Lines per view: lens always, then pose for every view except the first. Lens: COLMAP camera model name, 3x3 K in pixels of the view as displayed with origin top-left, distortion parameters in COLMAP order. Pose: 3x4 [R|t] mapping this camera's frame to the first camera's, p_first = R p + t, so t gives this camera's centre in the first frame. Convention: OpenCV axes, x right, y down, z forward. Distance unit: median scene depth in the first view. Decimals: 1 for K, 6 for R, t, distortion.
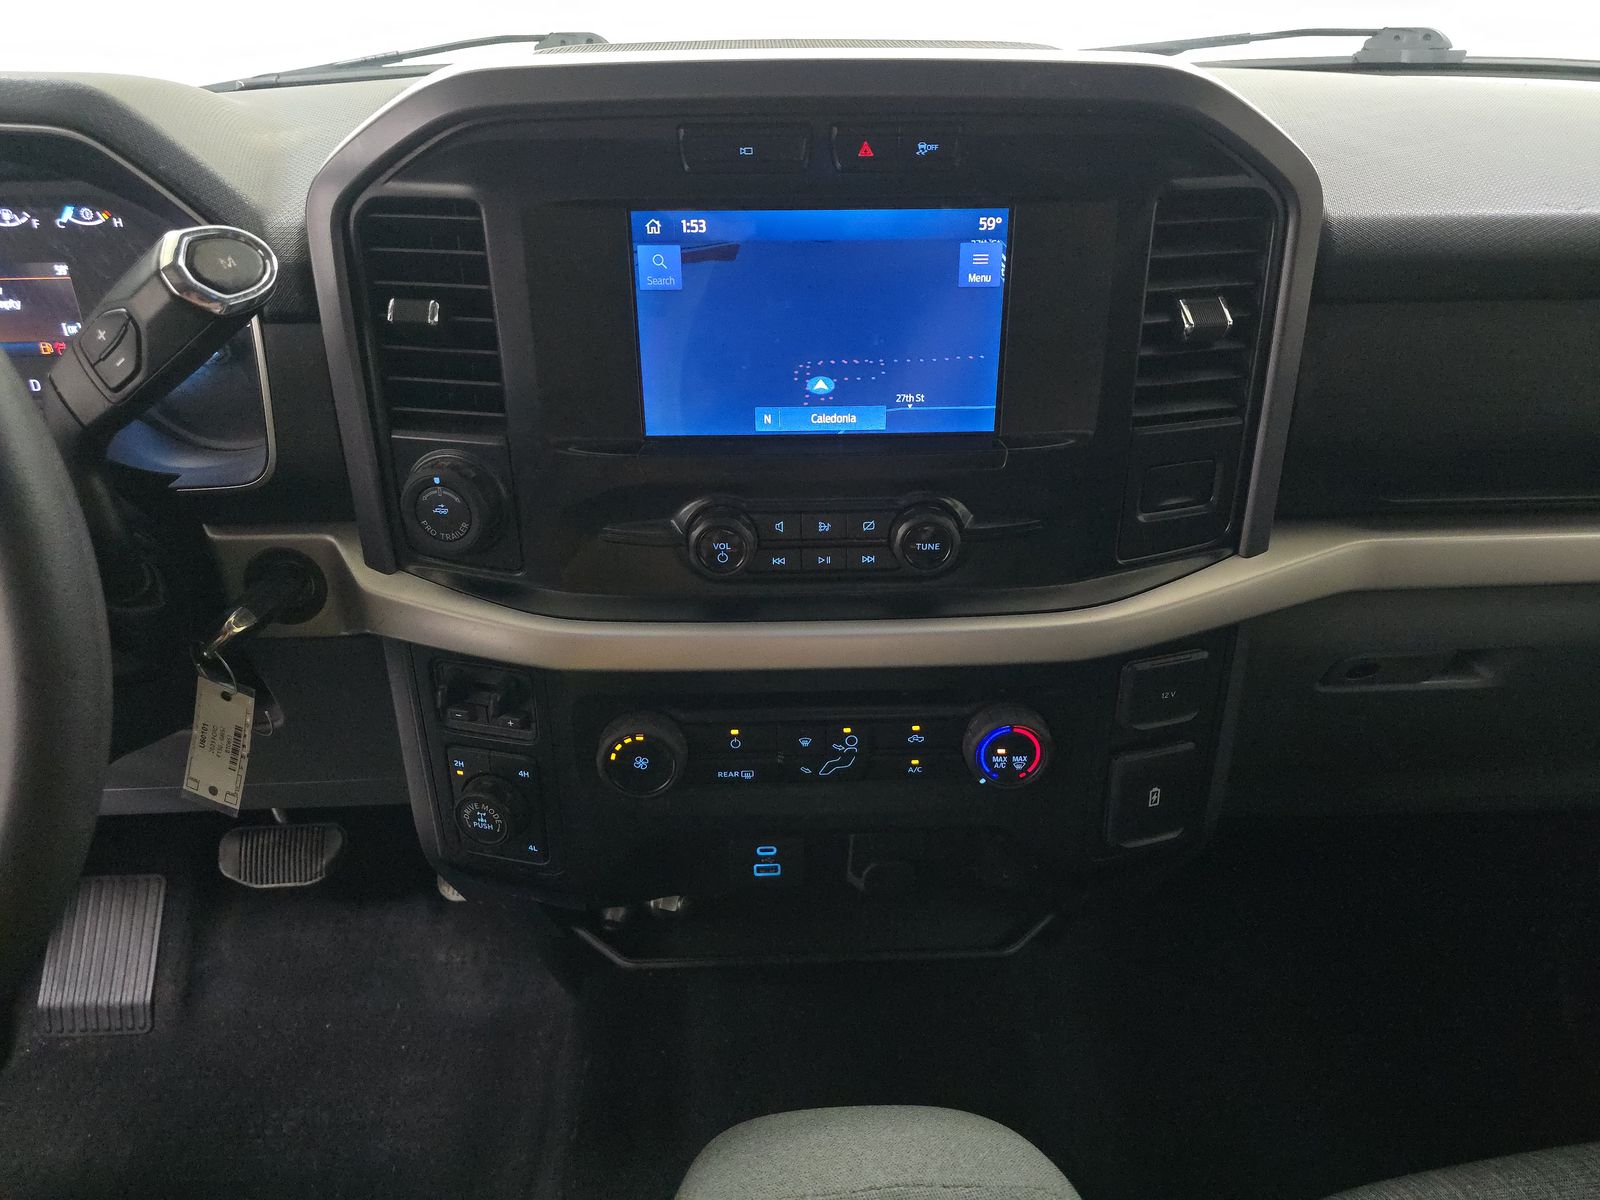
lens RADIAL K [[1064.8, 0, 810.3], [0, 1064.8, 592.8], [0, 0, 1]] dist [-0.009798, -0.012432]
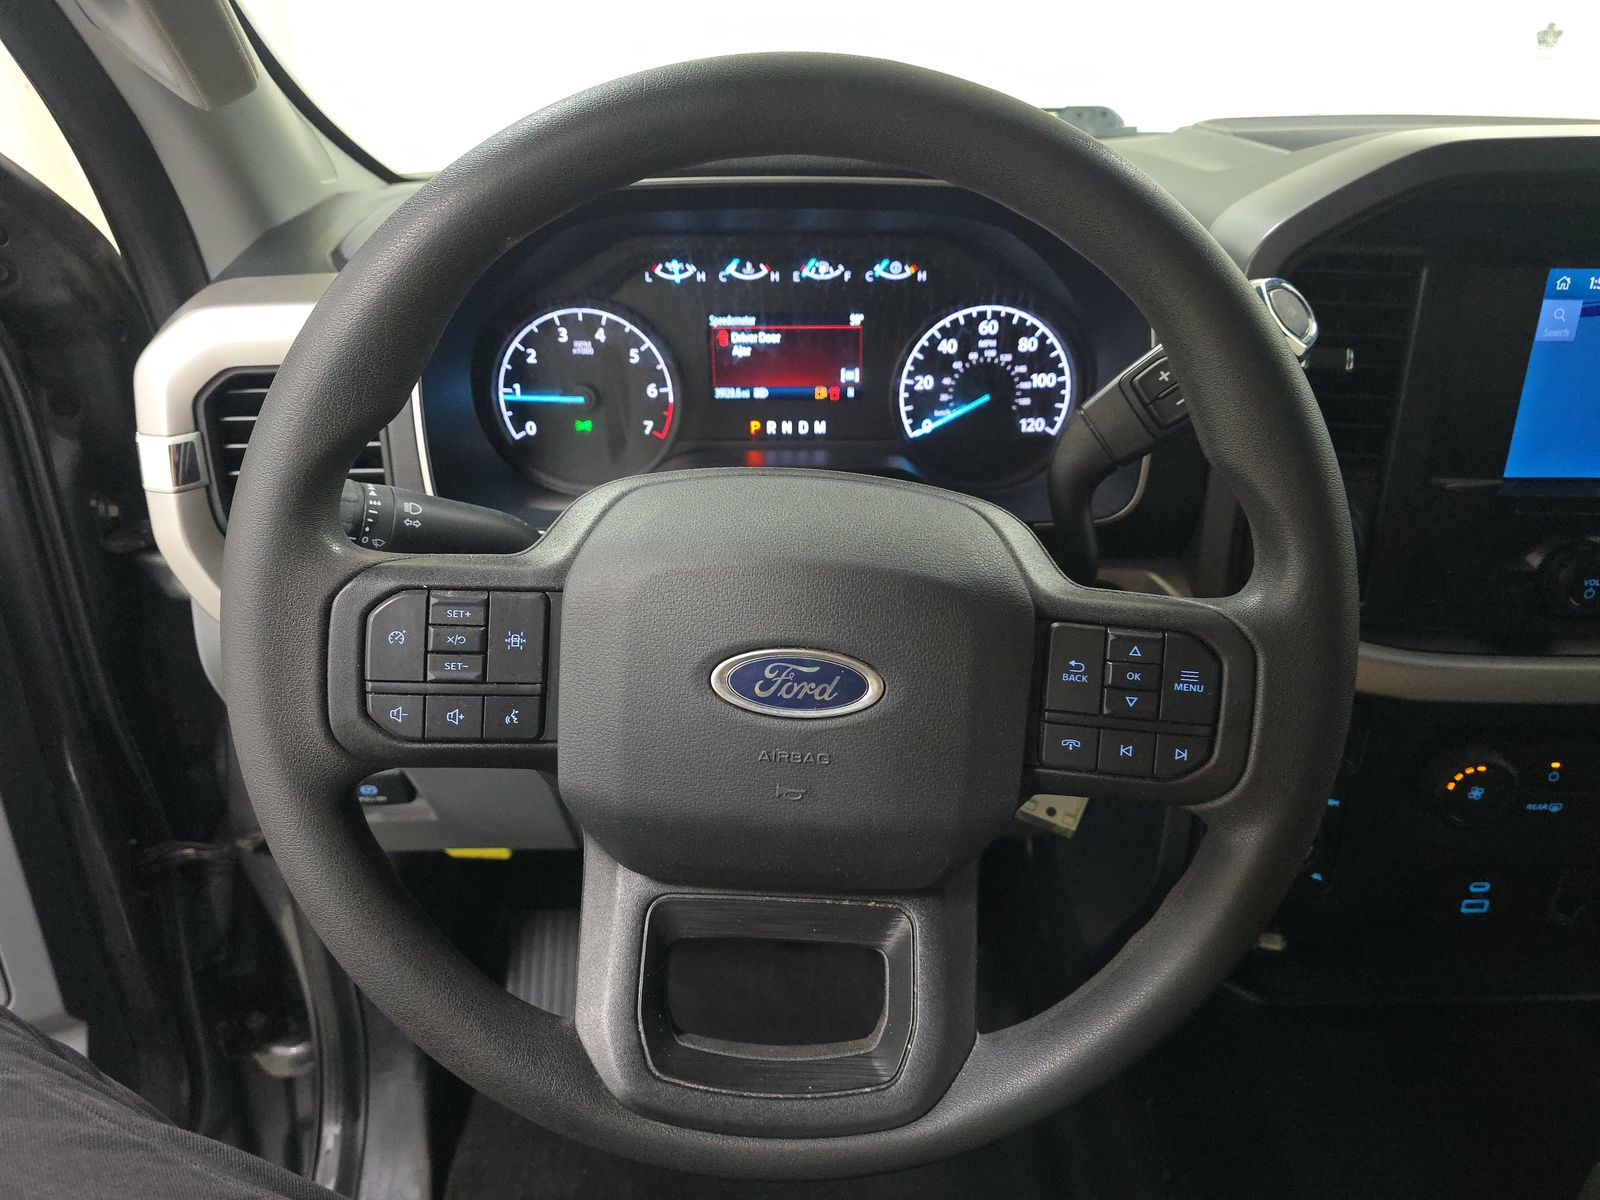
lens RADIAL K [[1064.8, 0, 792.5], [0, 1064.8, 600.1], [0, 0, 1]] dist [-0.009798, -0.012432]
pose [[0.998391, 0.014481, -0.054824, -0.731021], [-0.017208, 0.998621, -0.049603, 0.033293], [0.054030, 0.050467, 0.997263, -0.067120]]
